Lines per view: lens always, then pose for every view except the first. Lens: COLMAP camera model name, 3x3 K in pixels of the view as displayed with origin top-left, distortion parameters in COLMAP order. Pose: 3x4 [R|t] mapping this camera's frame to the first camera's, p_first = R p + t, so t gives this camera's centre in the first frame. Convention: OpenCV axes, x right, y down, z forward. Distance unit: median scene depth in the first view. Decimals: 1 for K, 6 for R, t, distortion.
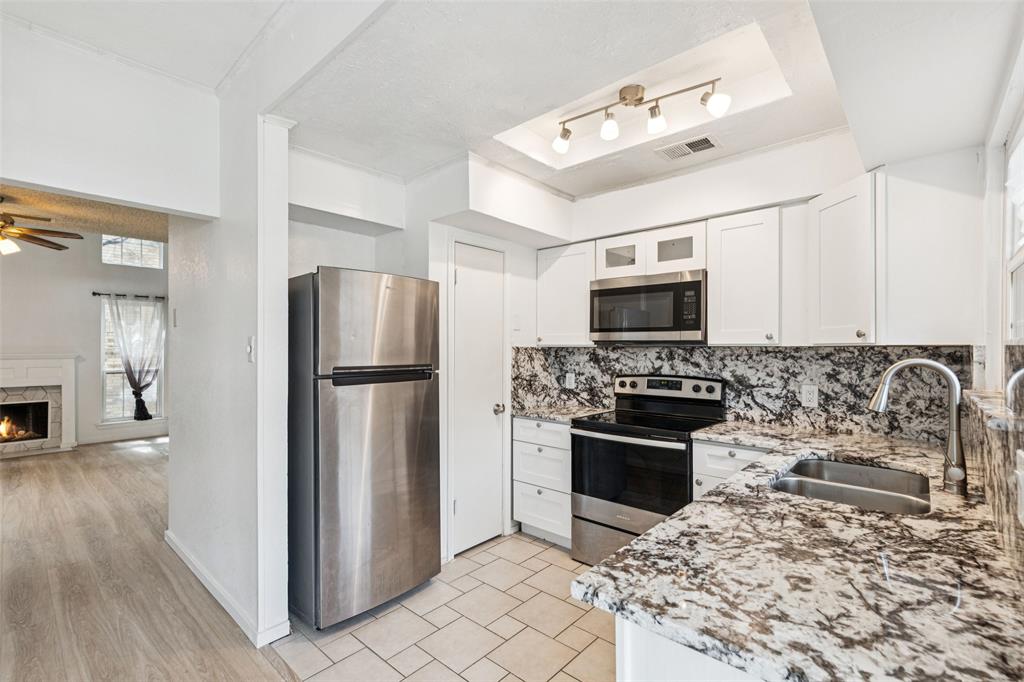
lens RADIAL K [[463.3, 0, 513.9], [0, 463.3, 347.0], [0, 0, 1]] dist [0.021741, -0.007807]
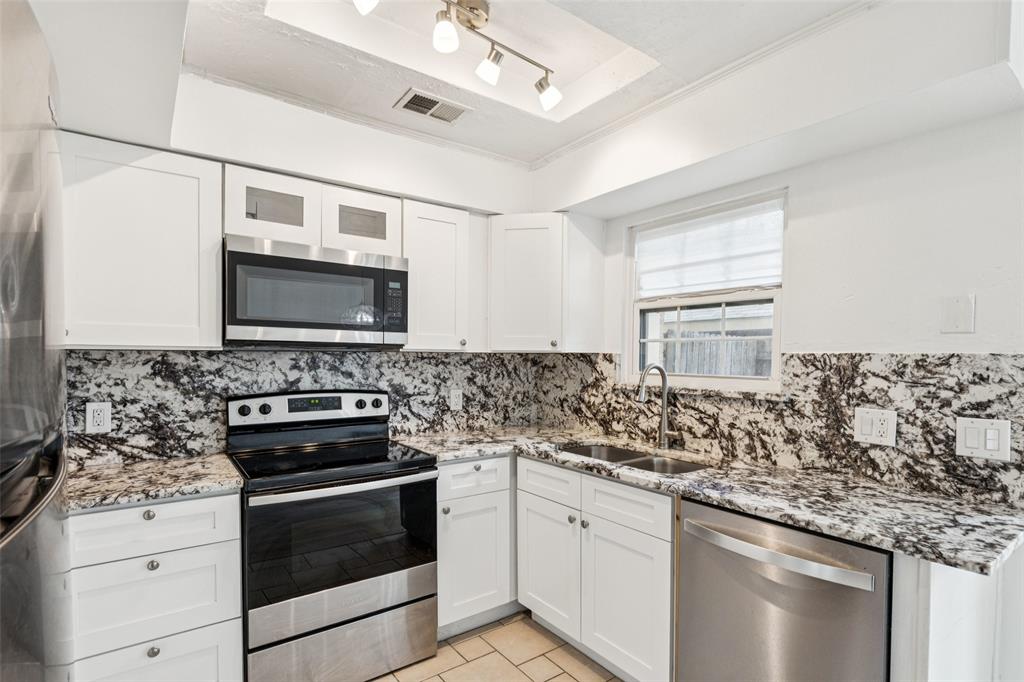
lens RADIAL K [[503.6, 0, 515.4], [0, 503.6, 368.4], [0, 0, 1]] dist [0.002025, -0.001078]
pose [[0.209646, -0.027476, 0.977391, -0.391008], [-0.010051, 0.999492, 0.030254, -0.000732], [-0.977726, -0.016167, 0.209263, 0.561194]]
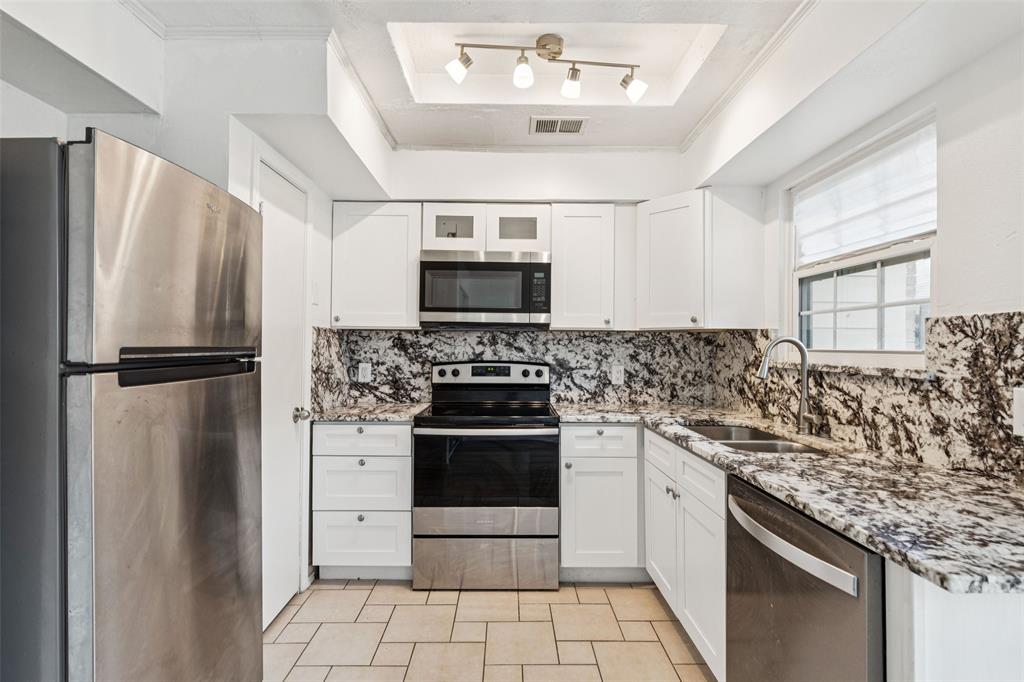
lens RADIAL K [[482.6, 0, 512.0], [0, 482.6, 341.0], [0, 0, 1]] dist [0.003044, -0.000180]
pose [[0.740582, 0.008557, 0.671911, -0.314394], [-0.007239, 0.999962, -0.004757, 0.026018], [-0.671927, -0.001341, 0.740617, 0.262775]]
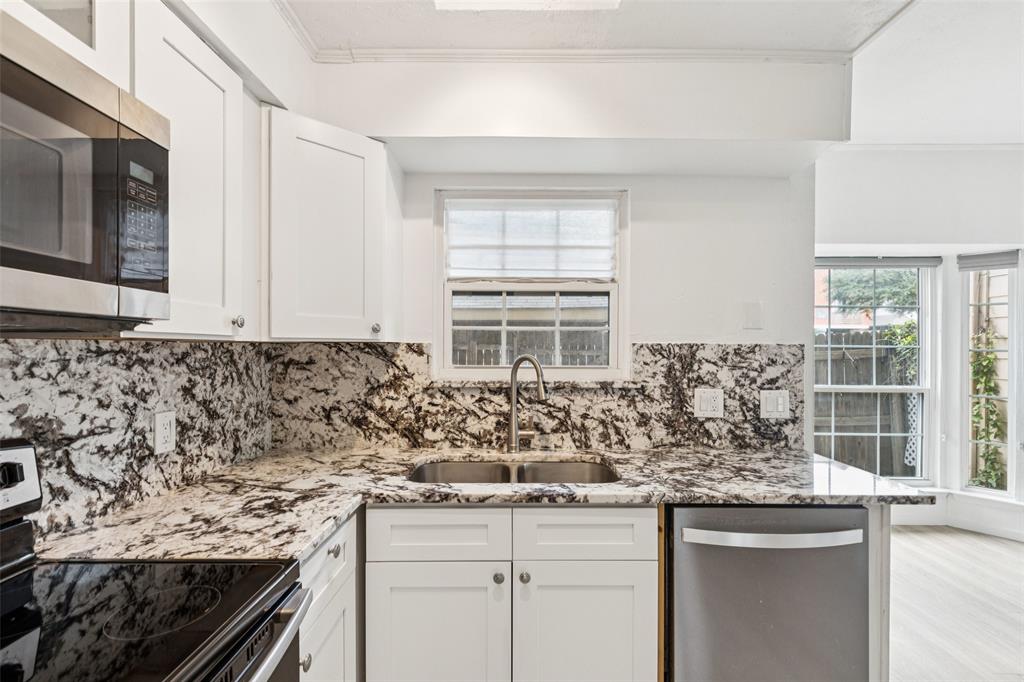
lens RADIAL K [[463.3, 0, 513.9], [0, 463.3, 347.0], [0, 0, 1]] dist [0.021741, -0.007807]
pose [[-0.663116, -0.005840, 0.748494, -0.034593], [-0.008447, 0.999964, 0.000318, 0.002289], [-0.748469, -0.006111, -0.663142, 0.935323]]
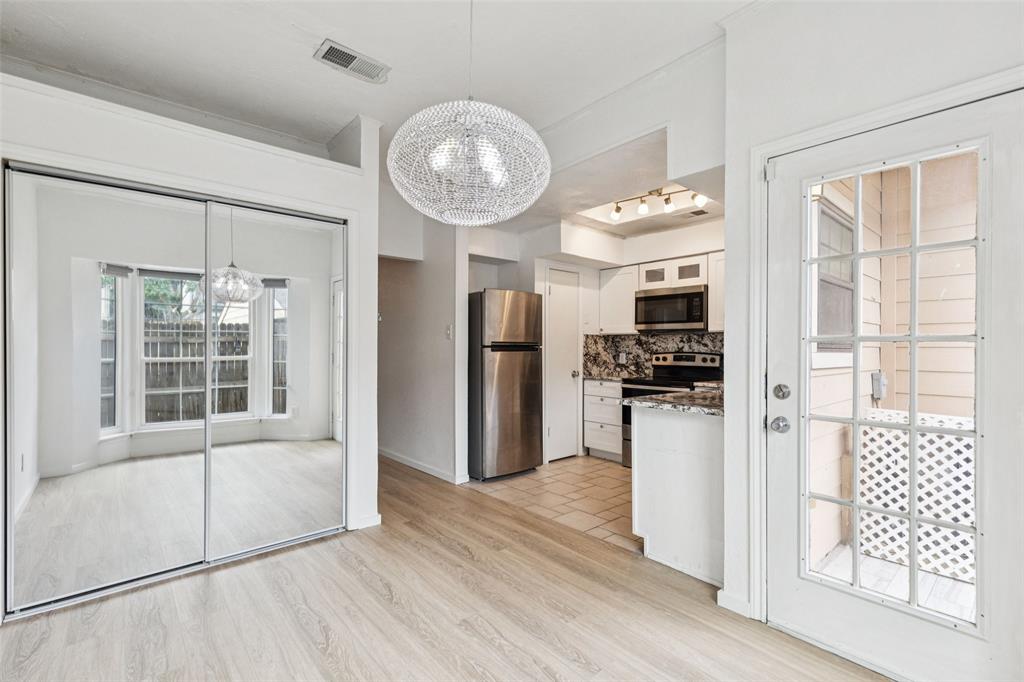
lens RADIAL K [[467.0, 0, 510.2], [0, 467.0, 345.5], [0, 0, 1]] dist [0.001912, -0.000196]
pose [[0.991840, 0.002425, -0.127464, -0.053470], [-0.002750, 0.999993, -0.002367, 0.046603], [0.127457, 0.002698, 0.991840, -0.638164]]
